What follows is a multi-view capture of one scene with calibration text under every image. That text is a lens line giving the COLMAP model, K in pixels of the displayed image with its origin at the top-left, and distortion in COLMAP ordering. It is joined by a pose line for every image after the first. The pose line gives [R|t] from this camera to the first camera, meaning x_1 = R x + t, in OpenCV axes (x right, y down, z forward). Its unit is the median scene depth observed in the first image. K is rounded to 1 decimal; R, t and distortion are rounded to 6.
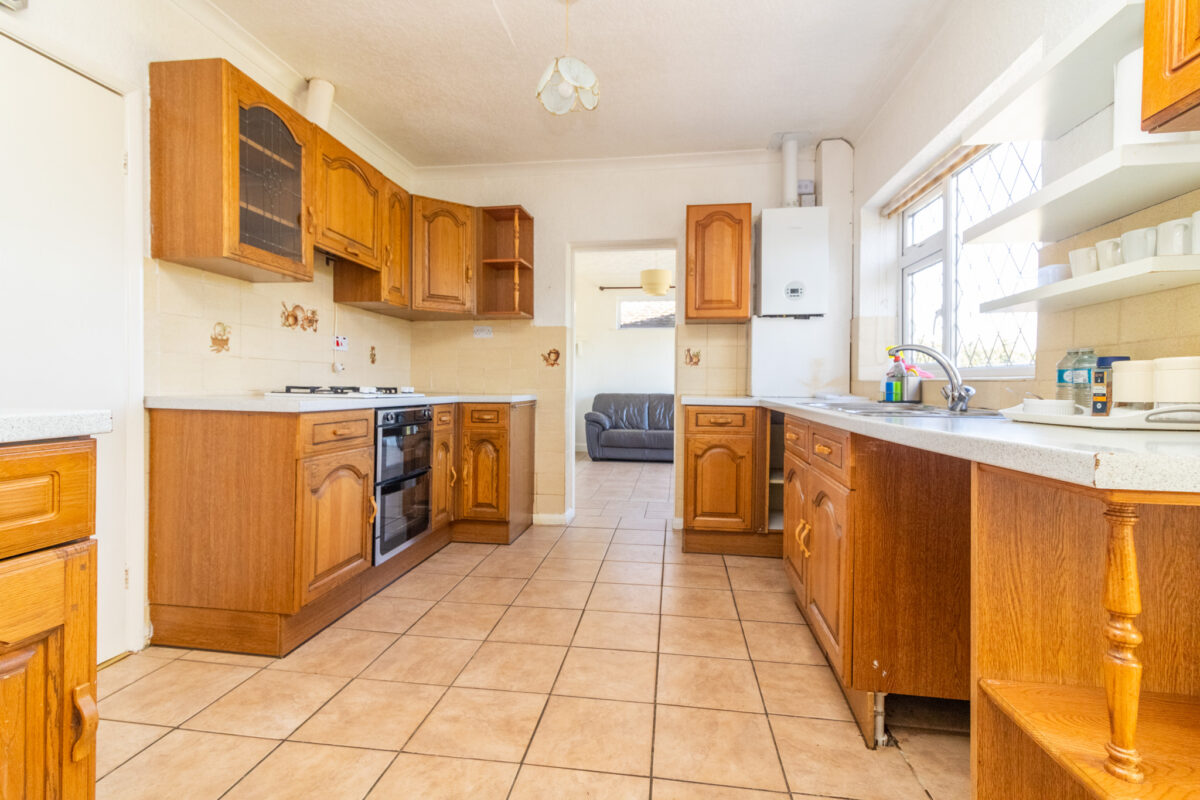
lens RADIAL K [[546.9, 0, 598.9], [0, 546.9, 394.9], [0, 0, 1]] dist [0.000111, -0.000209]
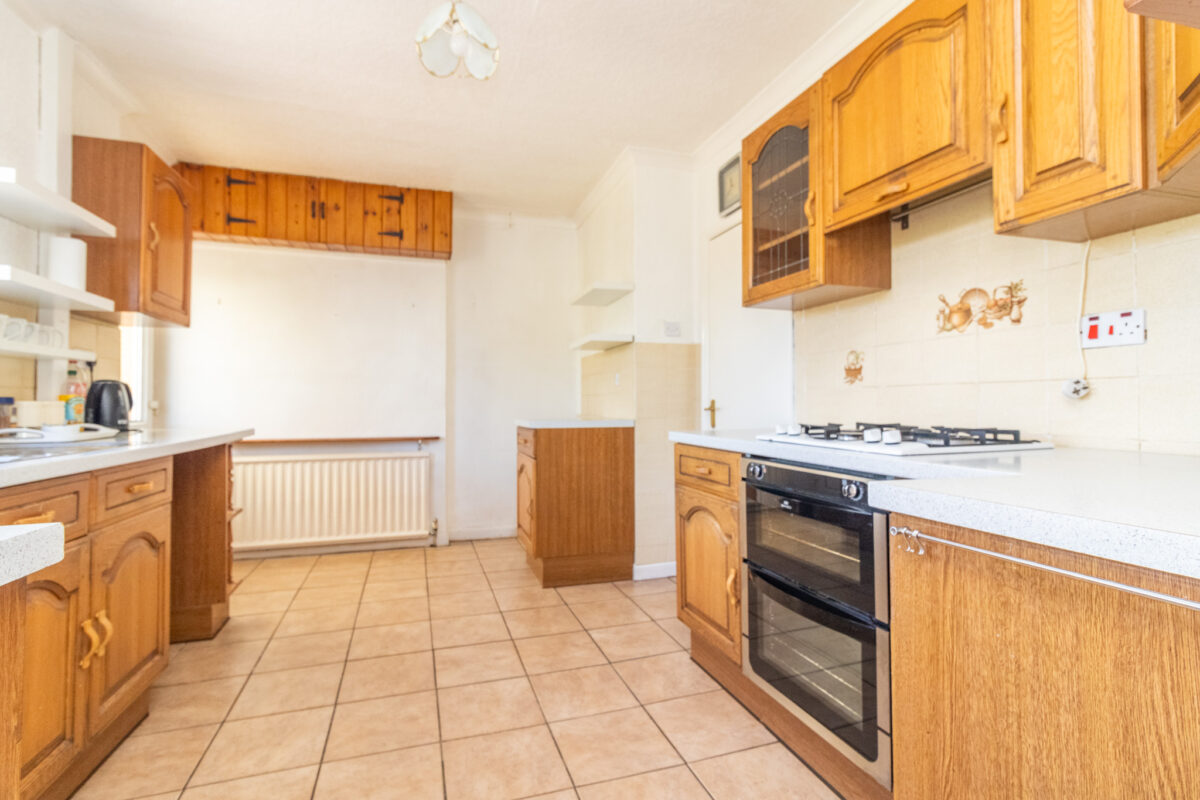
lens RADIAL K [[565.6, 0, 599.2], [0, 565.6, 401.1], [0, 0, 1]] dist [-0.001612, -0.000117]
pose [[-0.897608, -0.009636, -0.440689, 0.087844], [-0.014294, 0.999872, 0.007251, -0.044432], [0.440562, 0.012808, -0.897631, 1.484516]]
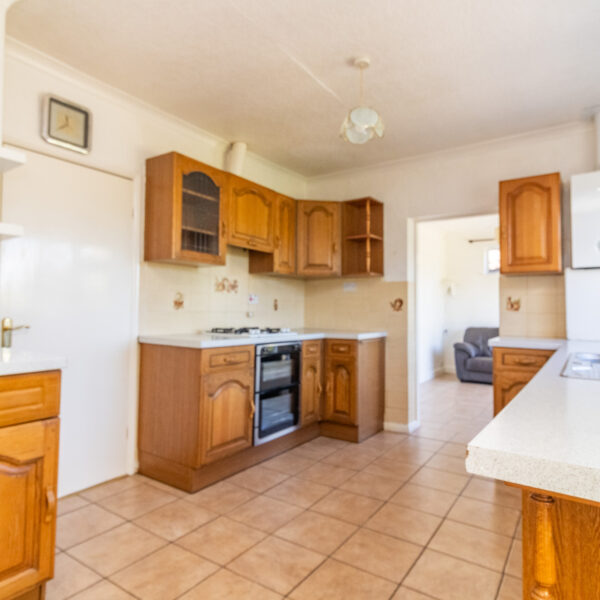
lens RADIAL K [[416.7, 0, 300.2], [0, 416.7, 297.0], [0, 0, 1]] dist [0.001524, 0.001148]
pose [[0.897149, -0.015292, -0.441464, 0.223866], [-0.009667, 0.998482, -0.054232, -0.043993], [0.441623, 0.052922, 0.895639, -0.025250]]
